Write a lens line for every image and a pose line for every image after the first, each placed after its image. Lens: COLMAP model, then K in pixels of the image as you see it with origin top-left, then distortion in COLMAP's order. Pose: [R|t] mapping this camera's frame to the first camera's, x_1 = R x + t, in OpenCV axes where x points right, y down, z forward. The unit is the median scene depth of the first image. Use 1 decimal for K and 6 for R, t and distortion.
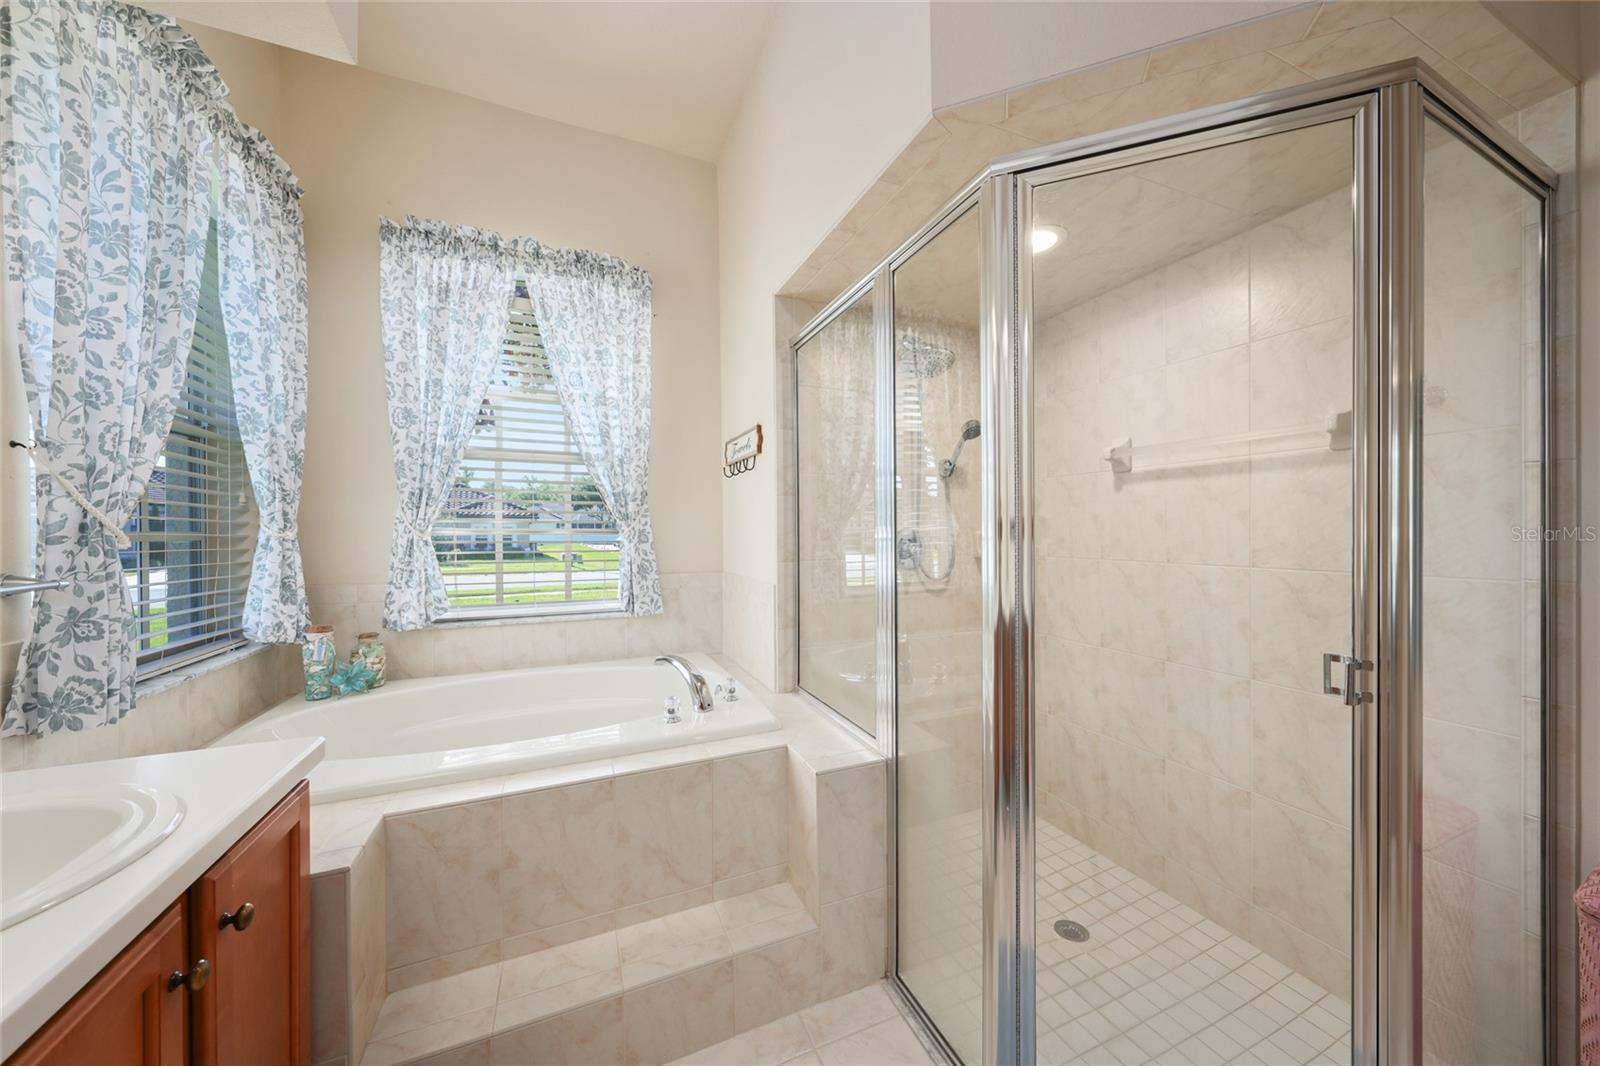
lens RADIAL K [[543.1, 0, 796.1], [0, 543.1, 535.5], [0, 0, 1]] dist [0.000500, -0.000380]
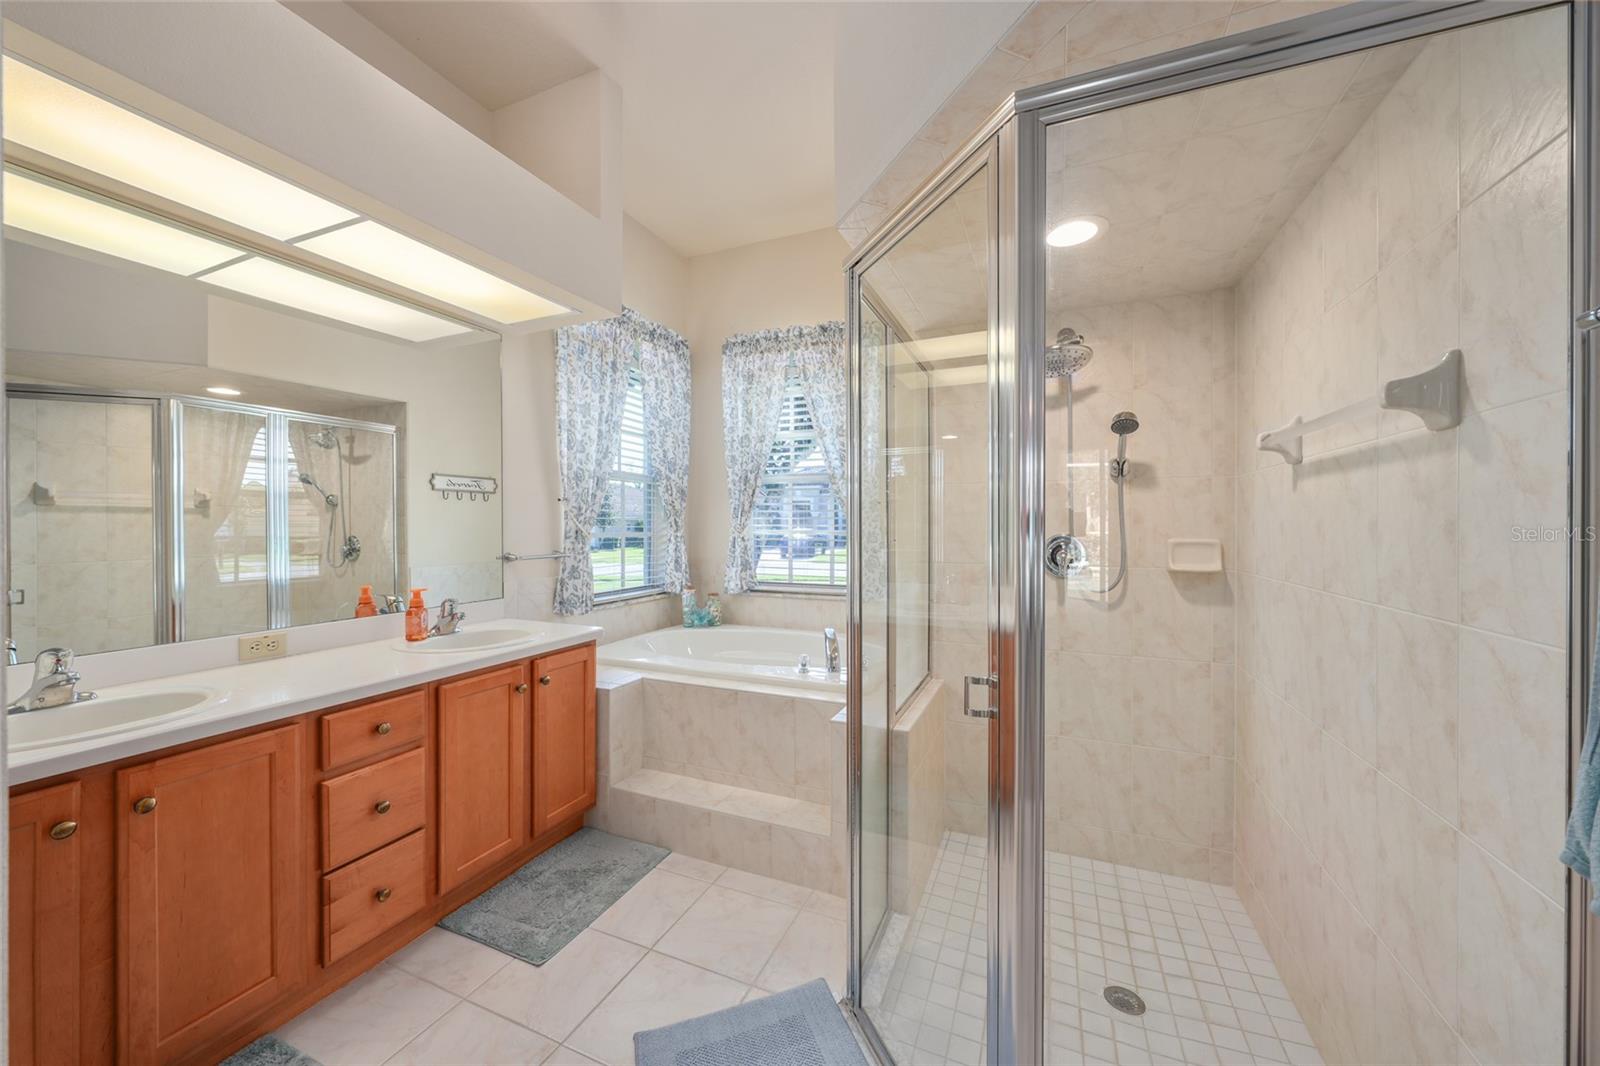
lens RADIAL K [[577.5, 0, 806.1], [0, 577.5, 529.4], [0, 0, 1]] dist [0.001848, -0.000460]
pose [[0.686346, 0.008452, -0.727226, 0.763809], [-0.007580, 0.999961, 0.004468, -0.028292], [0.727236, 0.002446, 0.686383, -0.013660]]
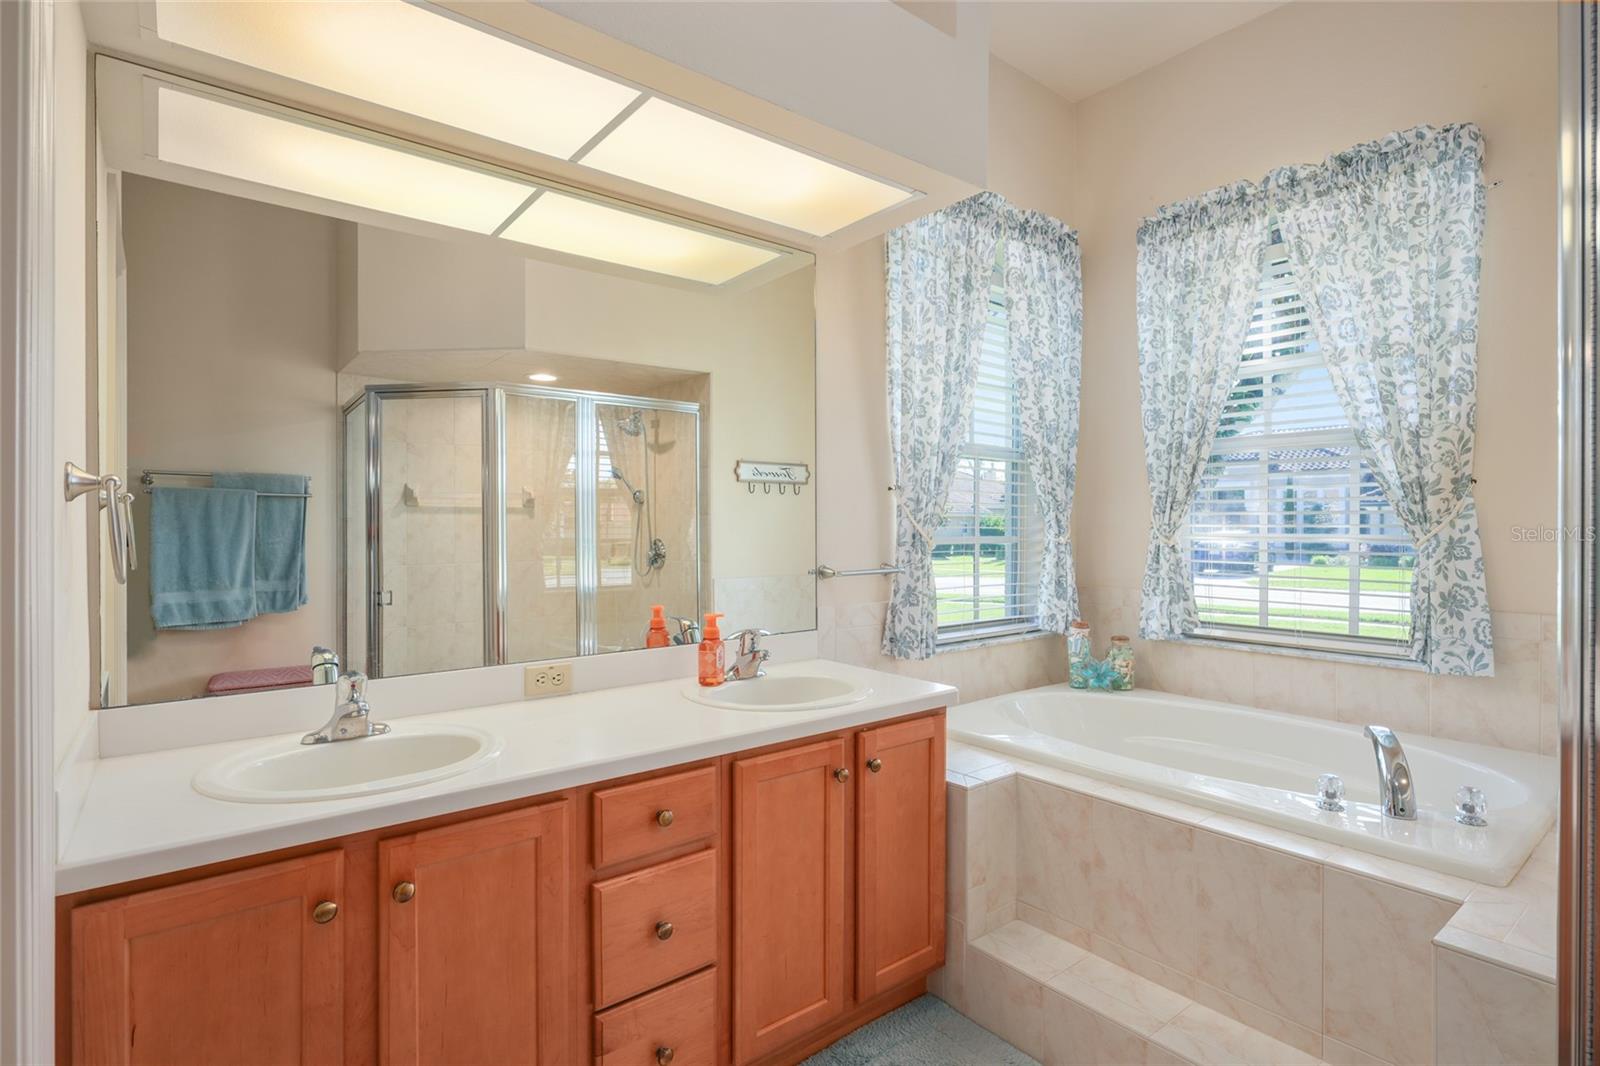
lens RADIAL K [[788.5, 0, 812.8], [0, 788.5, 533.3], [0, 0, 1]] dist [0.000232, 0.000017]
pose [[0.265745, 0.011895, -0.963970, 0.535817], [-0.007013, 0.999921, 0.010406, -0.027977], [0.964018, 0.003995, 0.265808, 0.048903]]
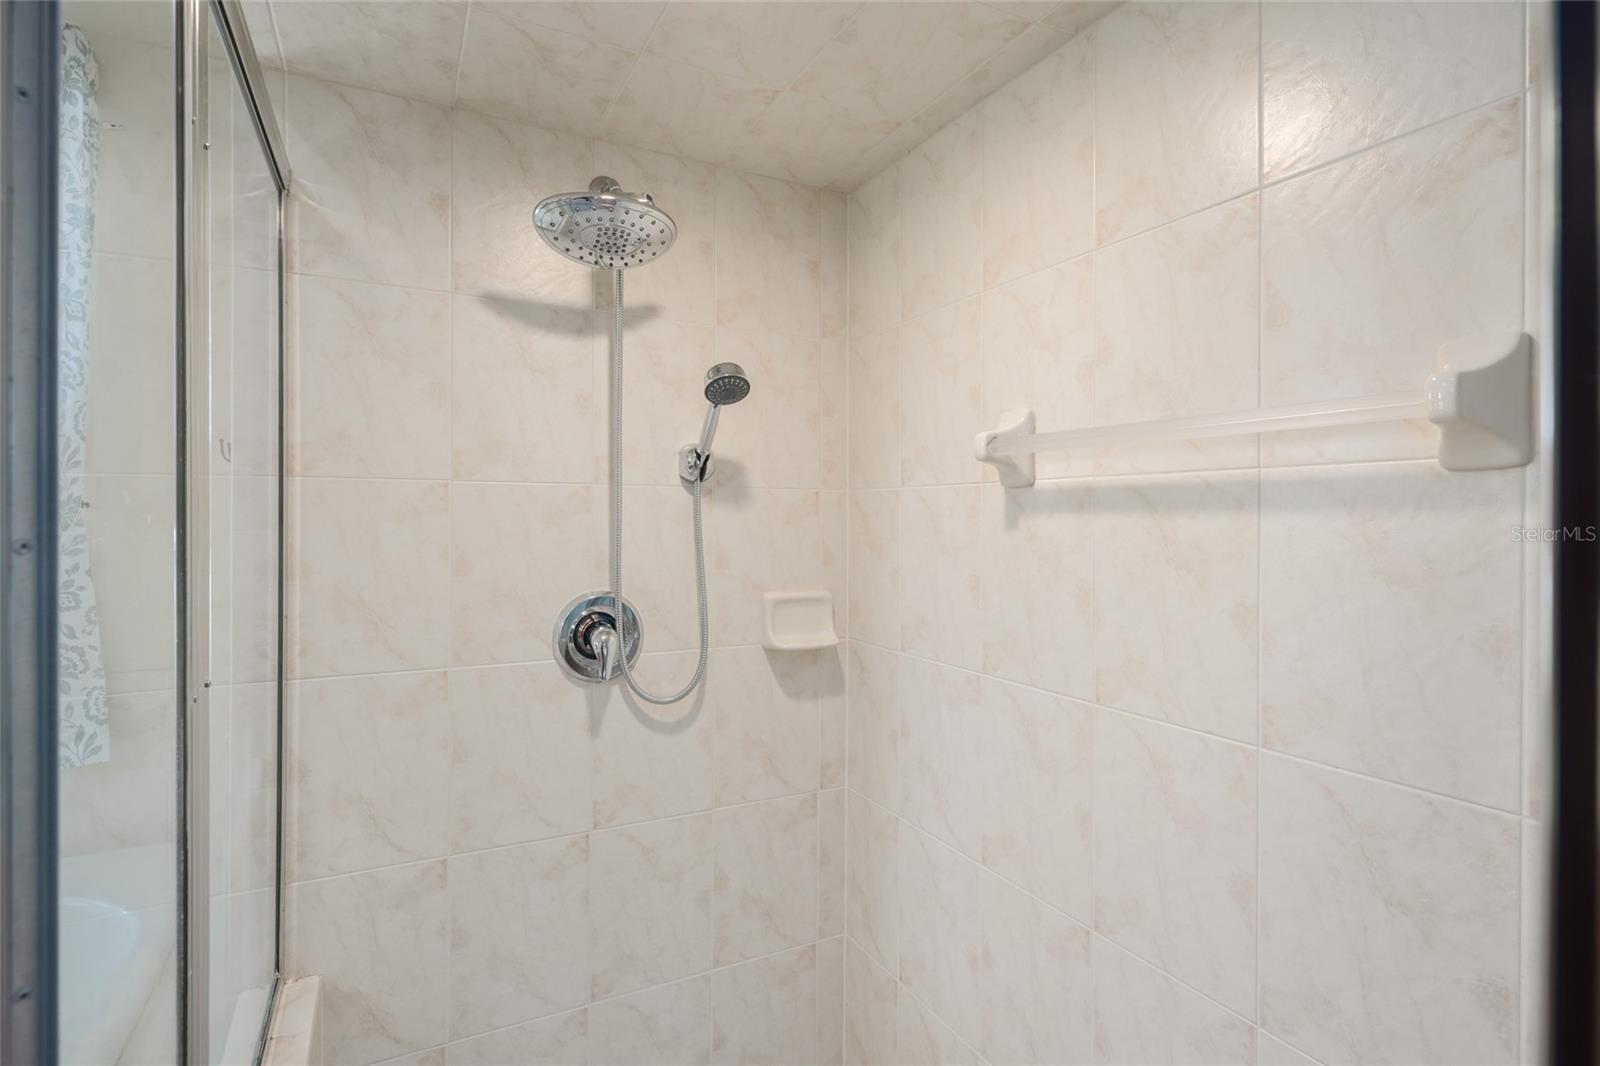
lens RADIAL K [[788.5, 0, 793.0], [0, 788.5, 518.5], [0, 0, 1]] dist [0.000232, 0.000017]
pose [[0.997955, 0.010651, 0.063034, 0.399061], [-0.010282, 0.999928, -0.006187, -0.090541], [-0.063096, 0.005526, 0.997992, 0.385815]]
